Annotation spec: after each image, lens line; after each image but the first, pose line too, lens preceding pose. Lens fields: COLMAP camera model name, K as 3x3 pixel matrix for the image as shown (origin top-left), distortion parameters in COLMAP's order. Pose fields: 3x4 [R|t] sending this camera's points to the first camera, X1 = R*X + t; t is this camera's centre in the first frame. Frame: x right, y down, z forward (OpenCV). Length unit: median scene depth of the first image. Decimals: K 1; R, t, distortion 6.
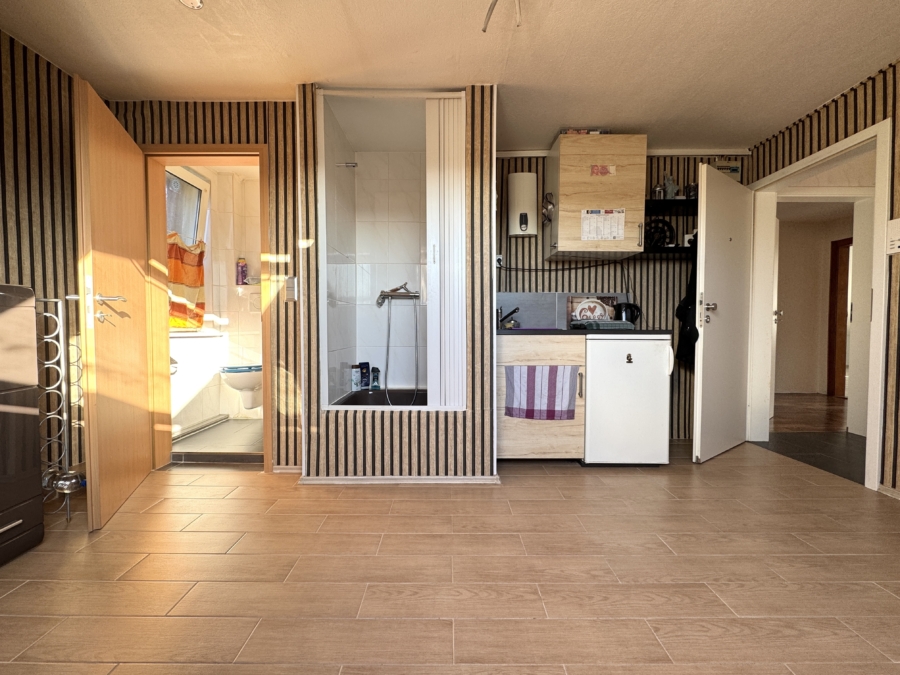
lens RADIAL K [[365.8, 0, 448.2], [0, 365.8, 336.2], [0, 0, 1]] dist [-0.016427, -0.000428]
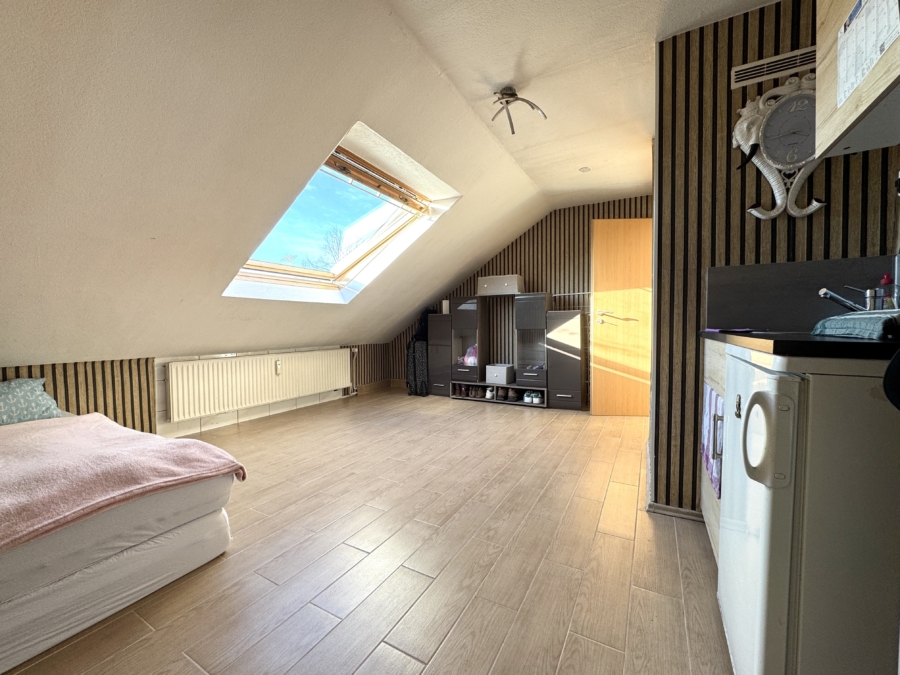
lens RADIAL K [[365.8, 0, 448.9], [0, 365.8, 338.1], [0, 0, 1]] dist [-0.016427, -0.000428]
pose [[-0.483003, 0.041445, -0.874637, 1.762176], [-0.021488, 0.998017, 0.059158, -0.073849], [0.875355, 0.047367, -0.481155, 1.572293]]
